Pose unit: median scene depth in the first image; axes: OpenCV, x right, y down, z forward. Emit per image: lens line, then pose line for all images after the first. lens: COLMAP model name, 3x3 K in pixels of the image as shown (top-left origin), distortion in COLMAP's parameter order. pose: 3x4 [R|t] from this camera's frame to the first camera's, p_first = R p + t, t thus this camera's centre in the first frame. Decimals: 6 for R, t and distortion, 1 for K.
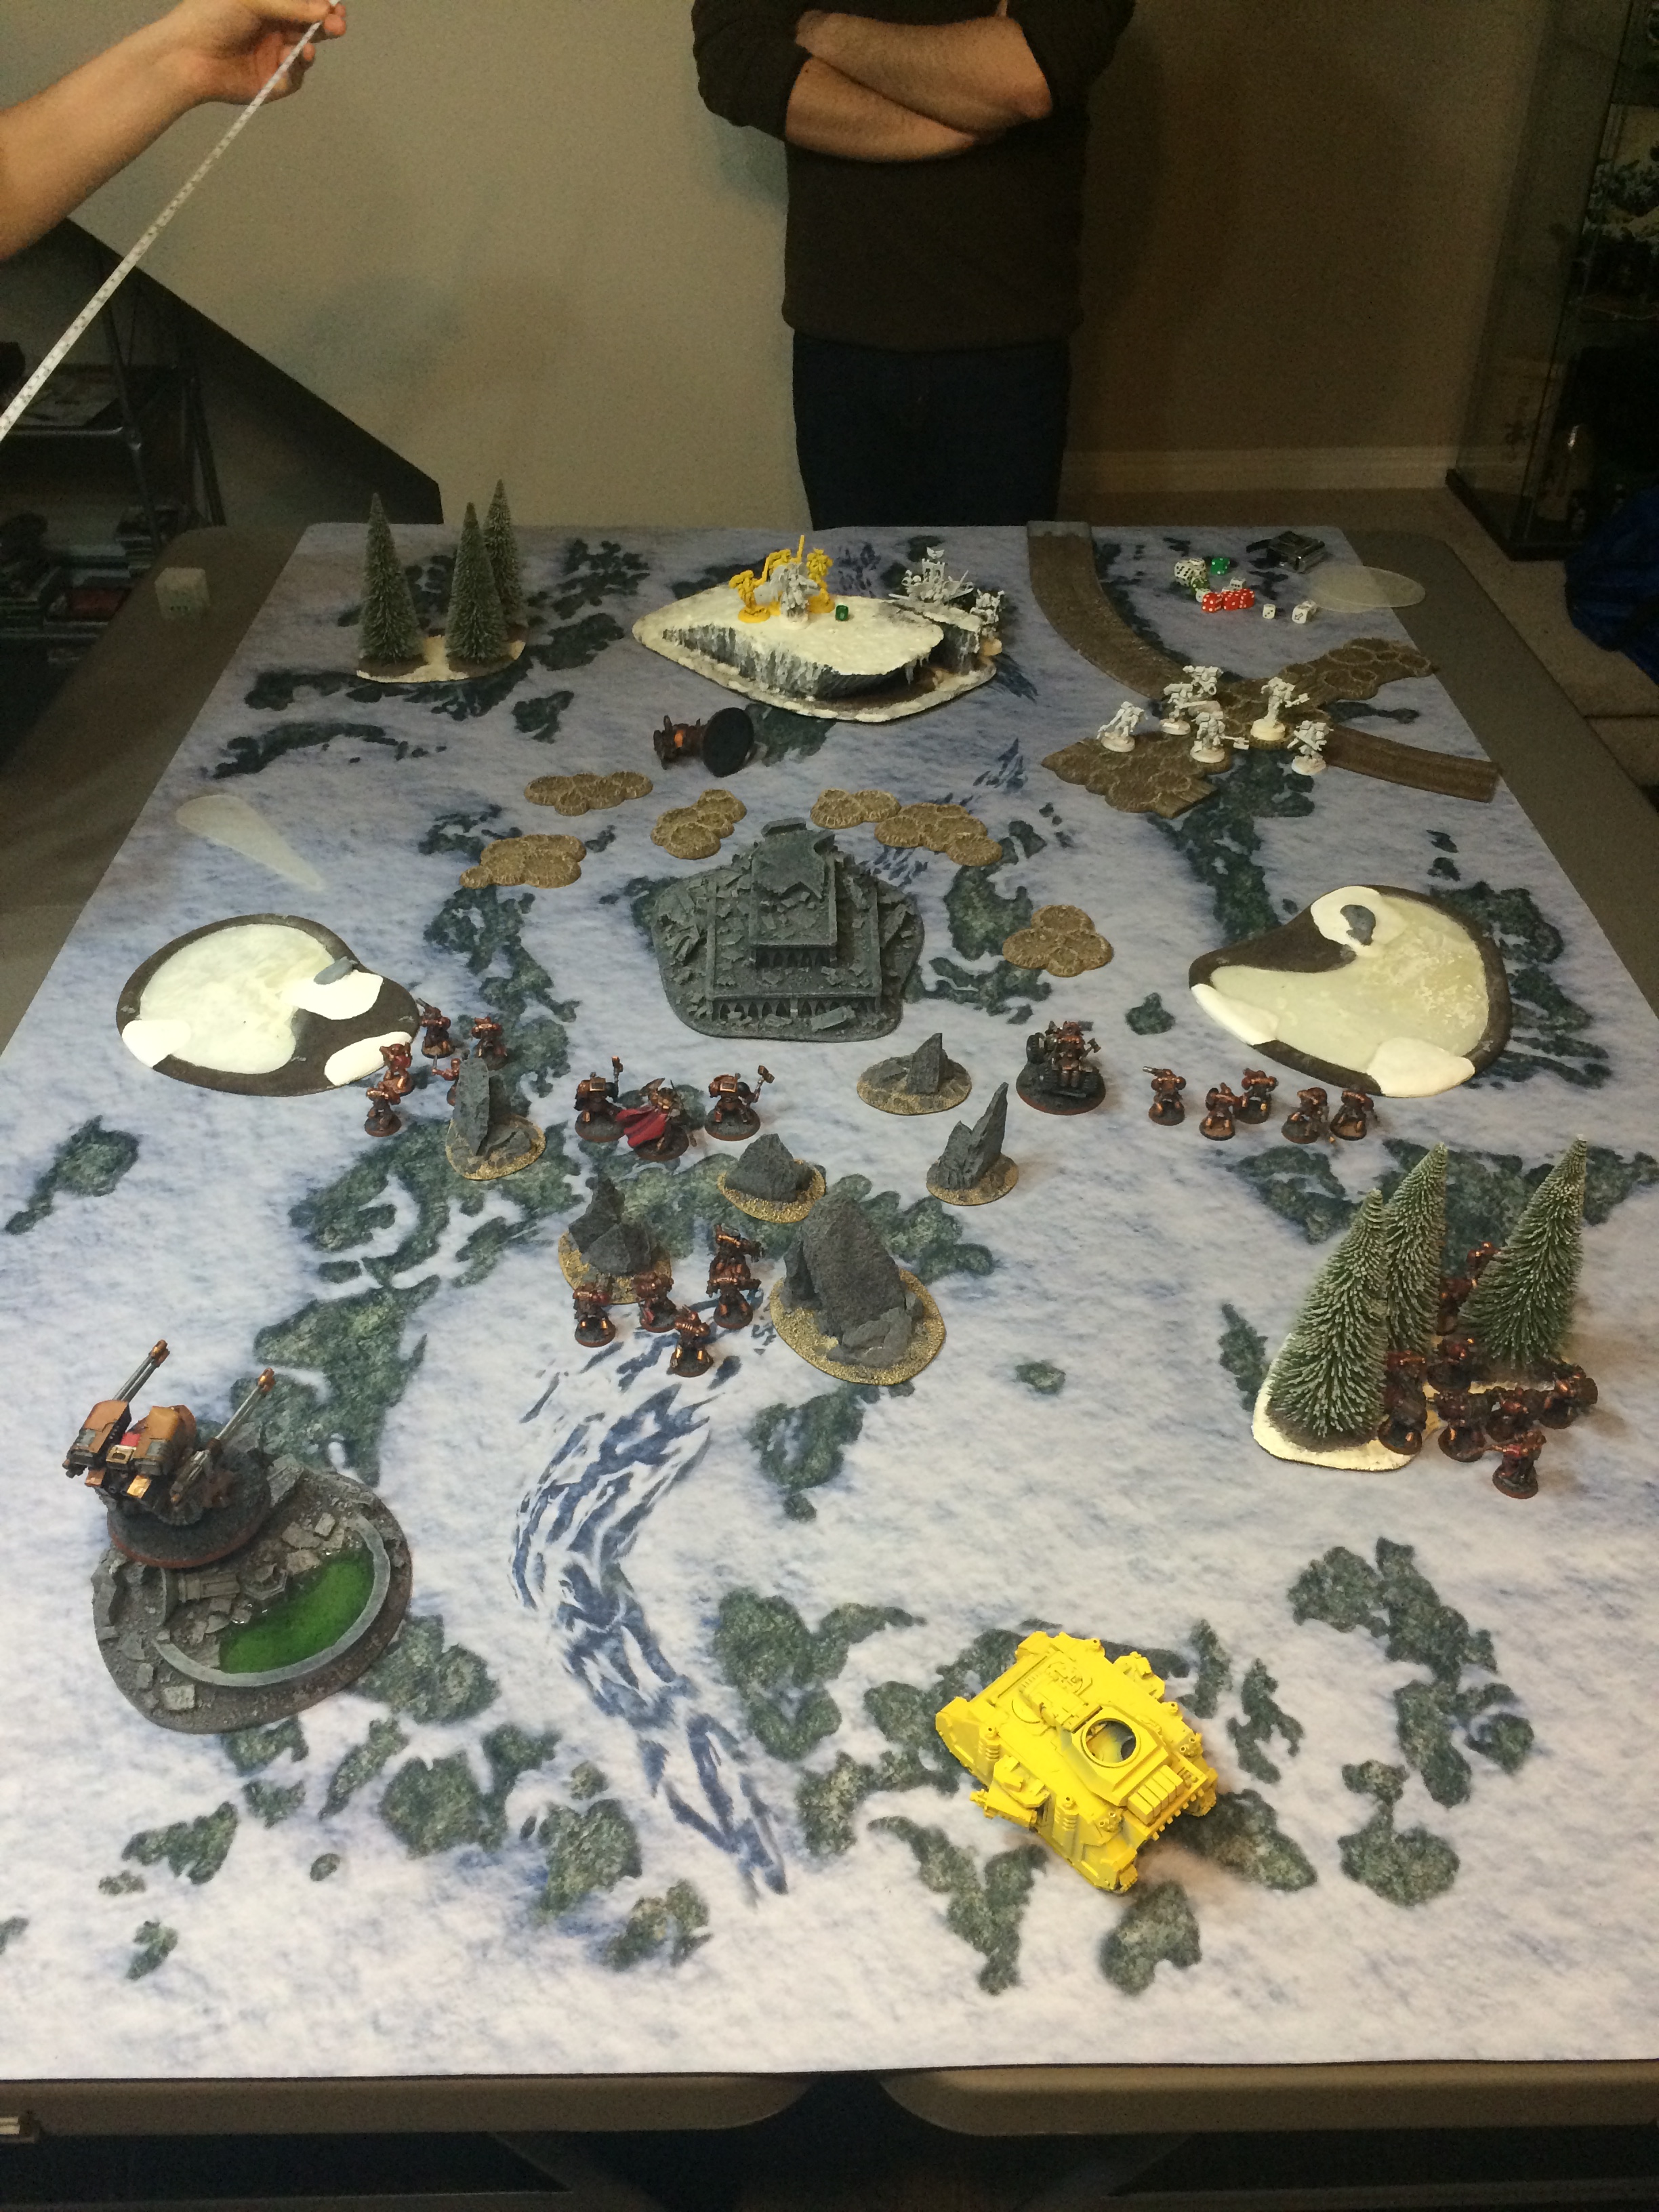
lens RADIAL K [[1927.6, 0, 829.2], [0, 1927.6, 1100.0], [0, 0, 1]] dist [0.093953, -0.122699]
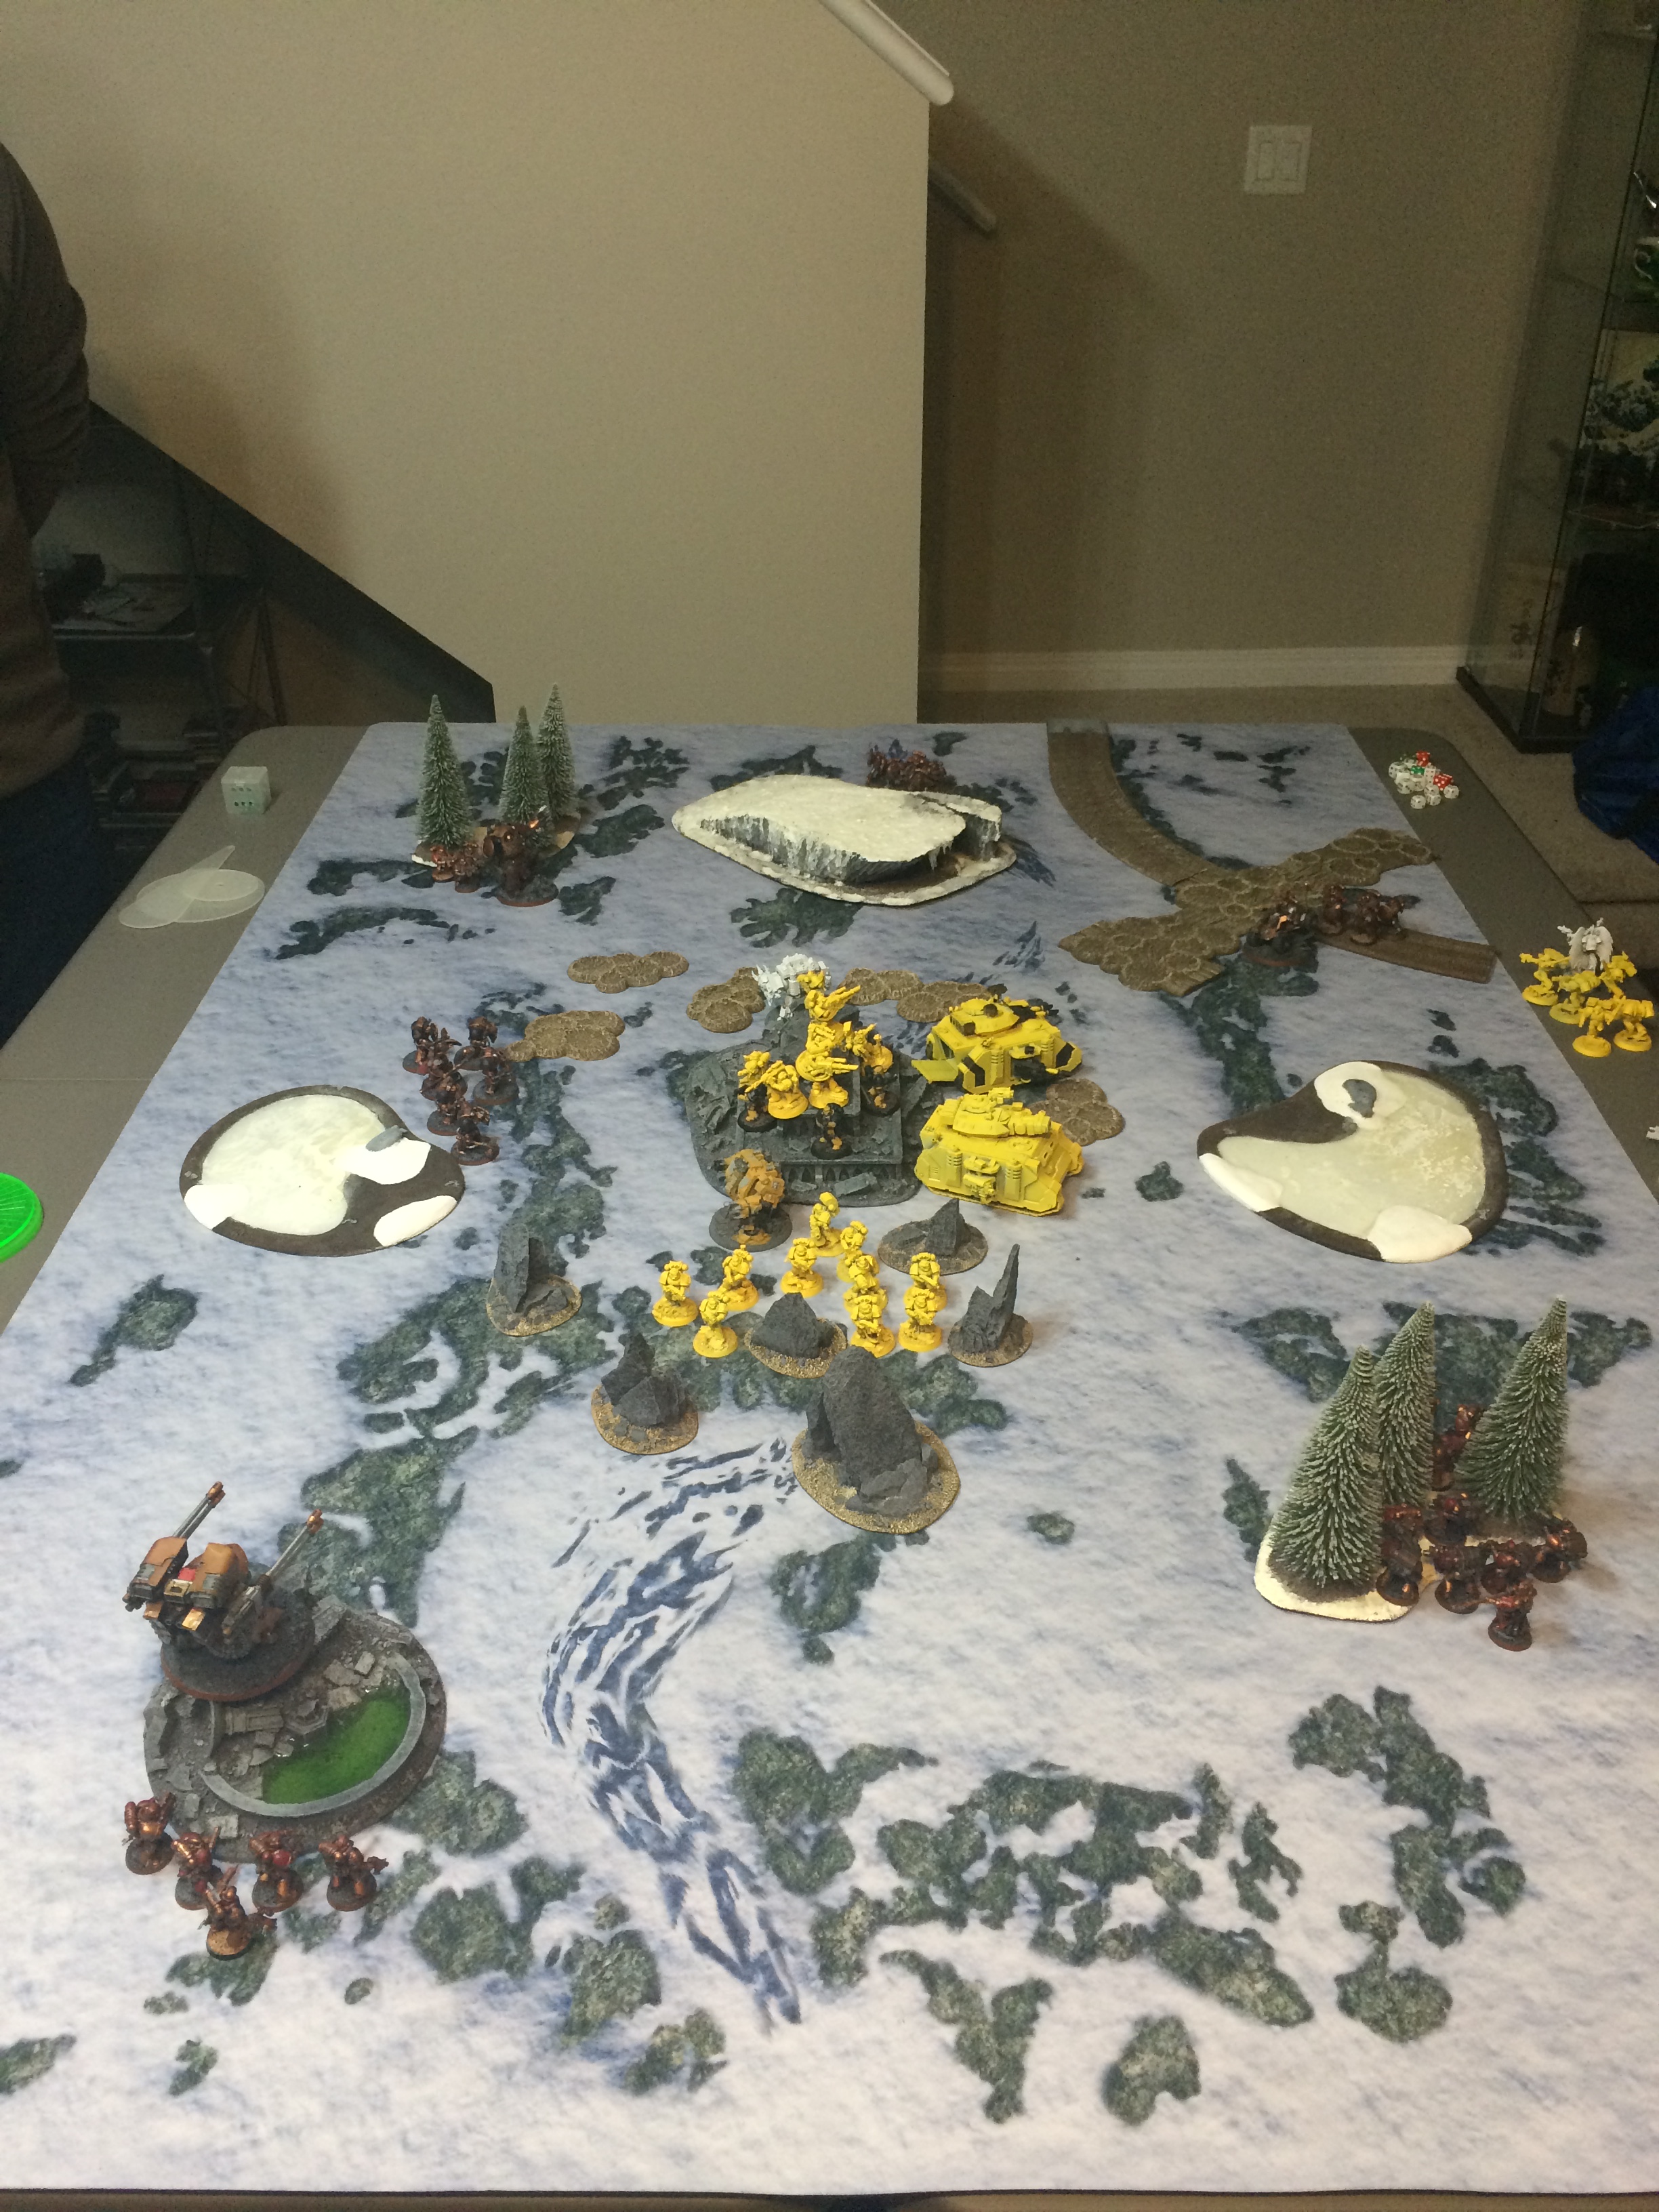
lens RADIAL K [[1927.6, 0, 829.6], [0, 1927.6, 1100.0], [0, 0, 1]] dist [0.093953, -0.122699]
pose [[0.999806, 0.003000, -0.019490, 0.010004], [-0.004759, 0.995853, -0.090852, 0.009573], [0.019137, 0.090927, 0.995674, -0.063836]]
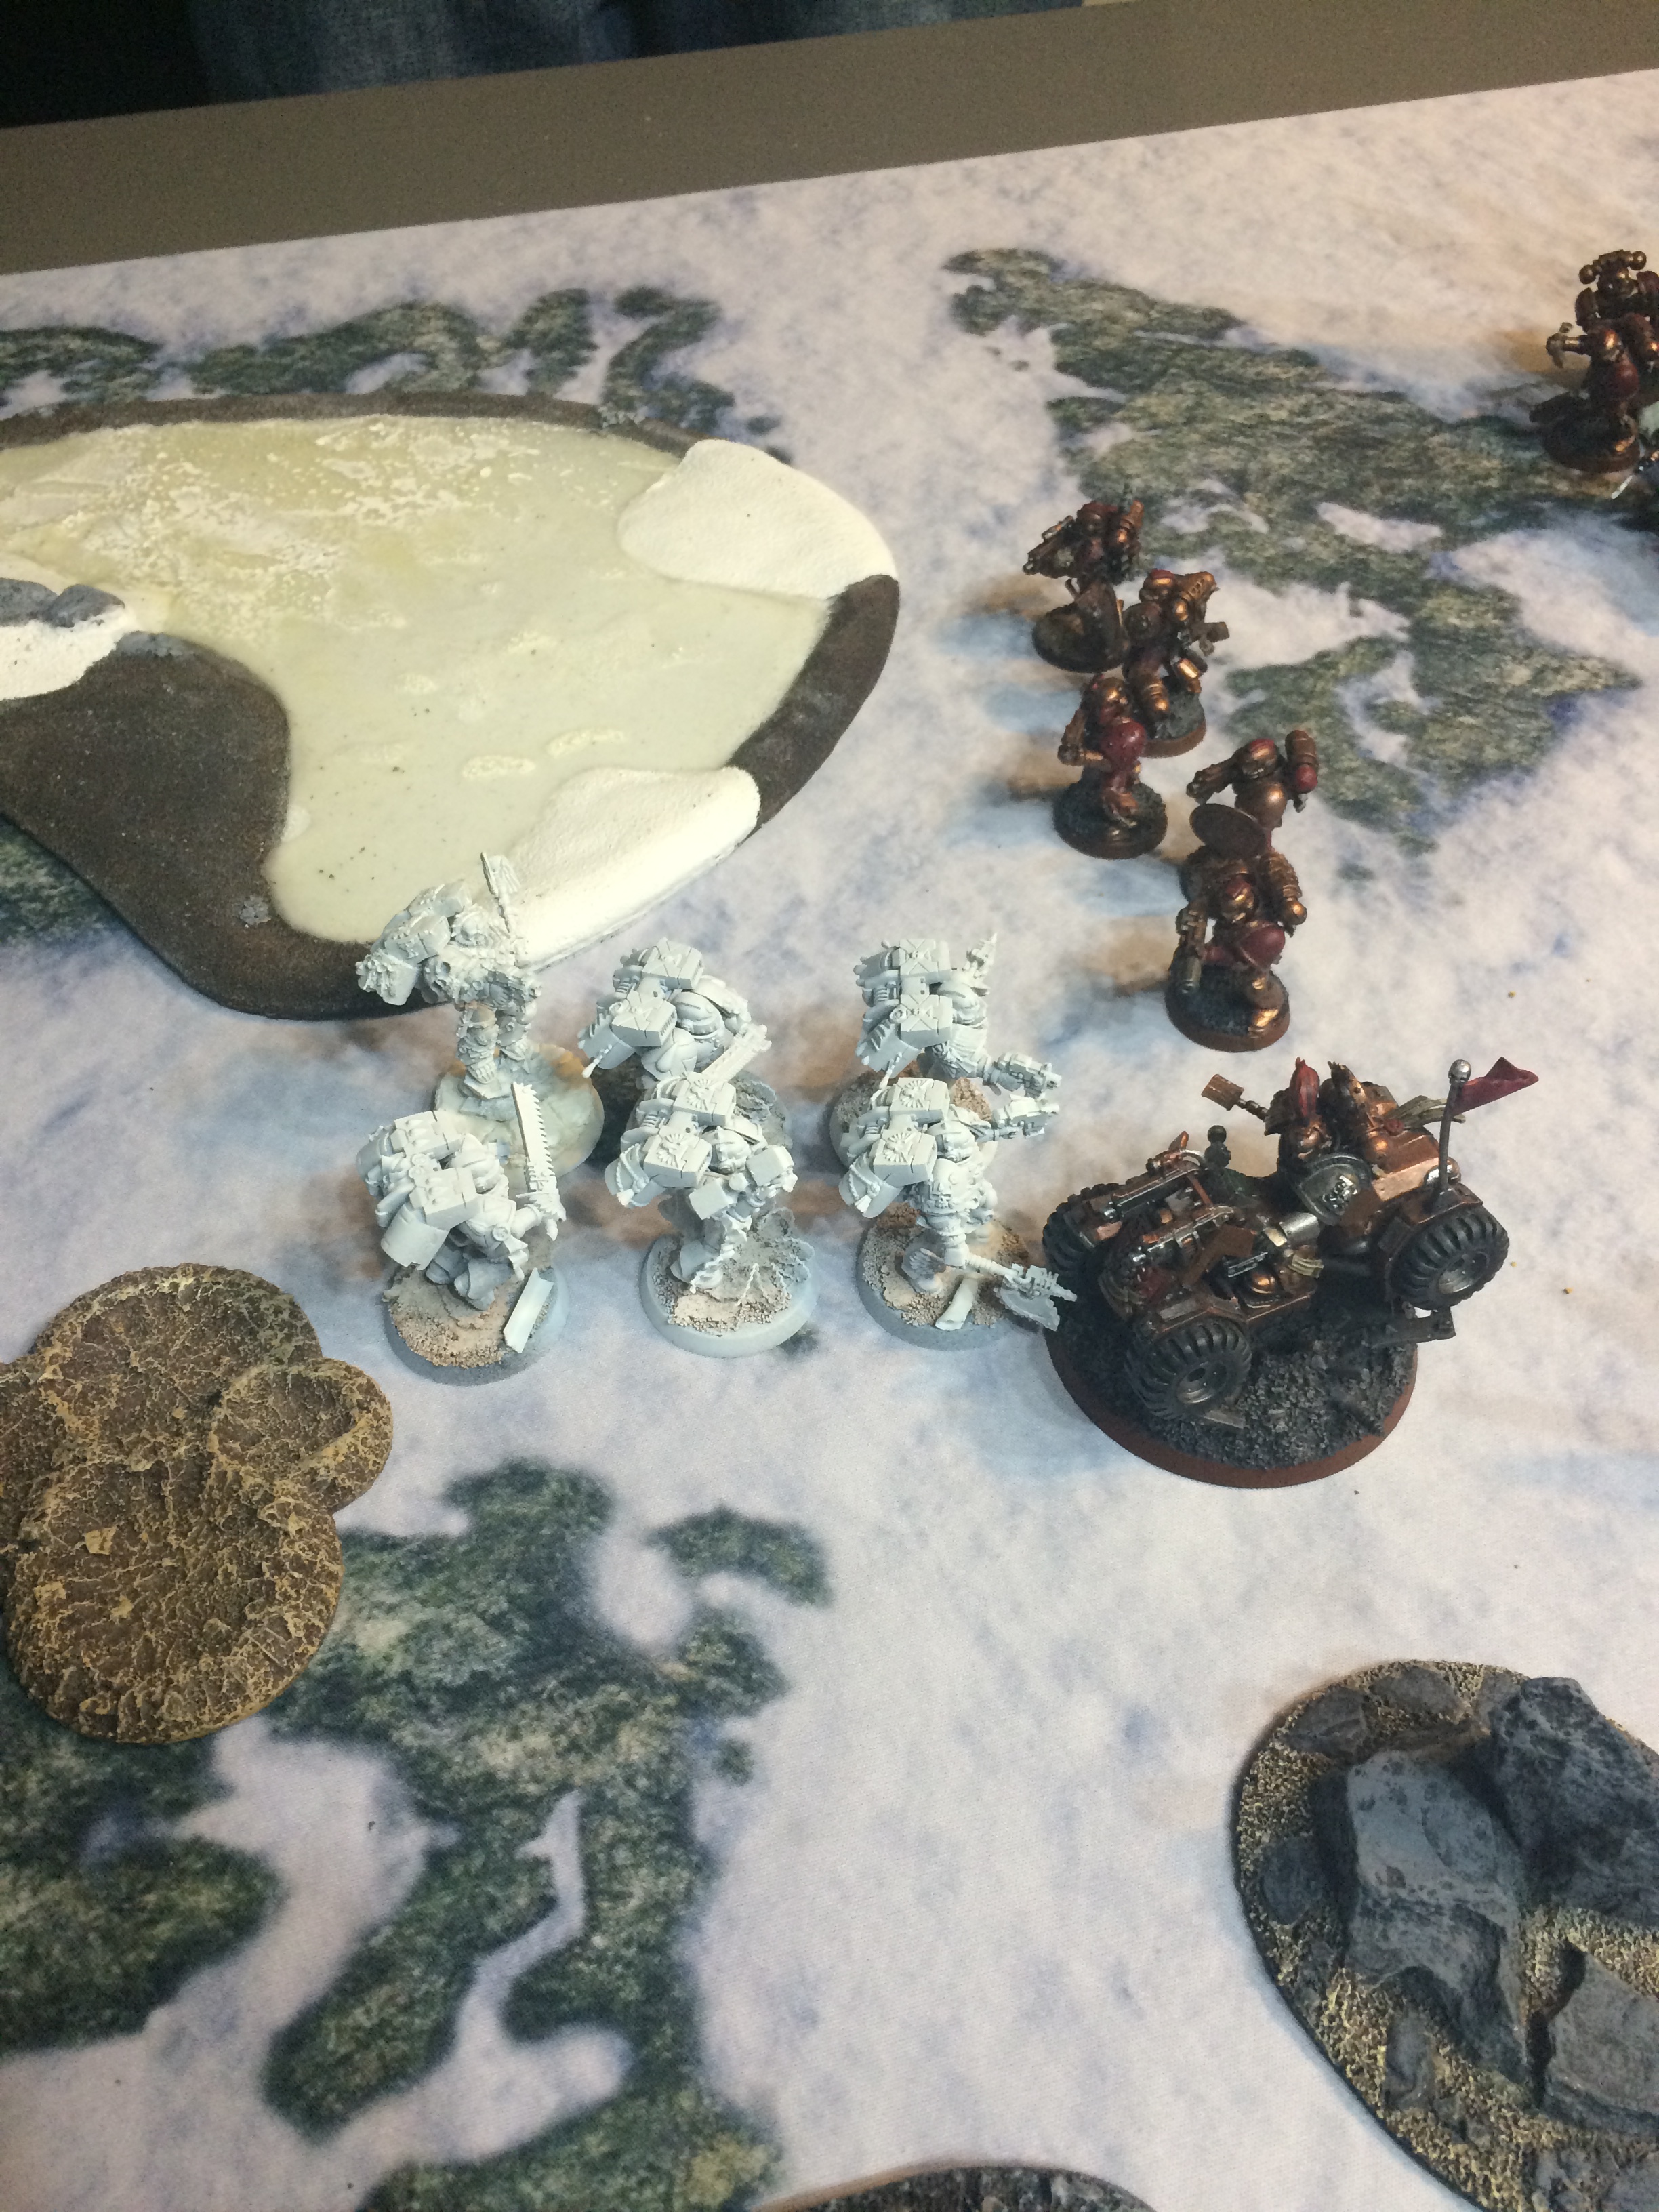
lens RADIAL K [[1927.6, 0, 830.2], [0, 1927.6, 1104.7], [0, 0, 1]] dist [0.093953, -0.122699]
pose [[-0.265003, -0.730039, 0.629934, -0.000405], [0.578300, 0.402429, 0.709662, -0.270194], [-0.771584, 0.552354, 0.315537, 1.166934]]
